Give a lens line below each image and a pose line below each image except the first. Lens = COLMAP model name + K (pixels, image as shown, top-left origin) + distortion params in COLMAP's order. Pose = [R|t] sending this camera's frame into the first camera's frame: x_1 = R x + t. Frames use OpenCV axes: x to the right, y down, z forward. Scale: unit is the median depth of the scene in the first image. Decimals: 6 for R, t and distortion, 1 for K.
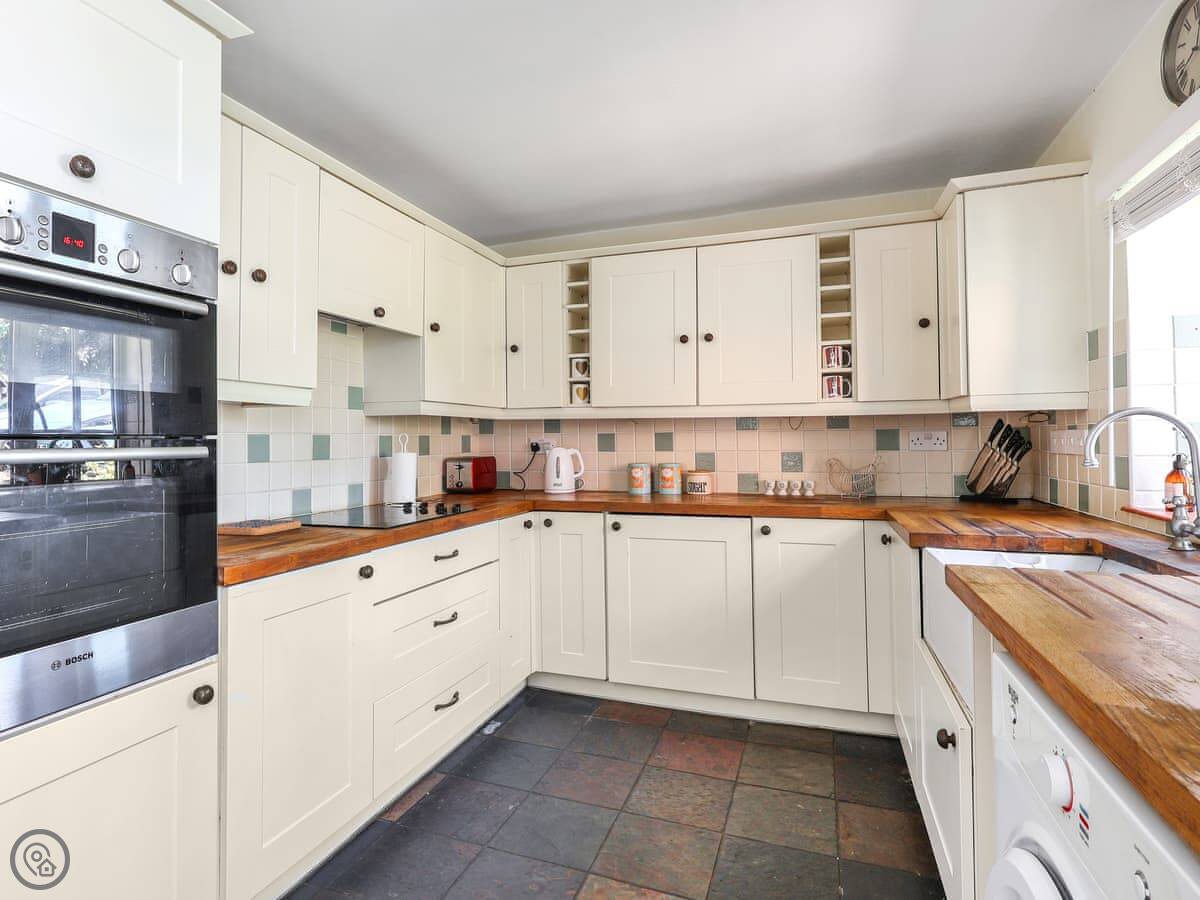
lens RADIAL K [[621.1, 0, 625.1], [0, 621.1, 449.5], [0, 0, 1]] dist [-0.001870, 0.001095]
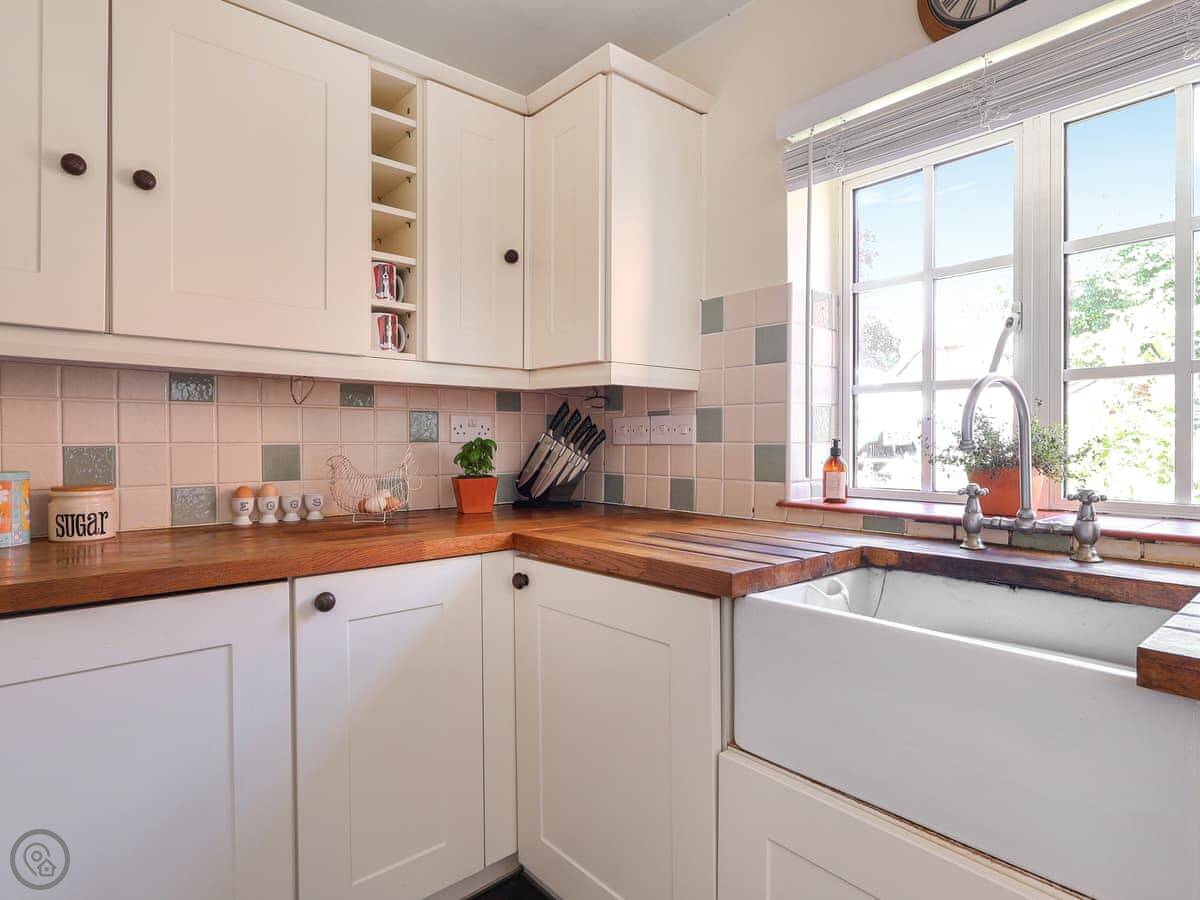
lens RADIAL K [[681.8, 0, 641.3], [0, 681.8, 439.4], [0, 0, 1]] dist [0.002209, 0.000997]
pose [[0.572419, 0.005620, 0.819942, -0.058935], [0.009067, 0.999872, -0.013183, 0.011815], [-0.819911, 0.014981, 0.572294, 0.436258]]
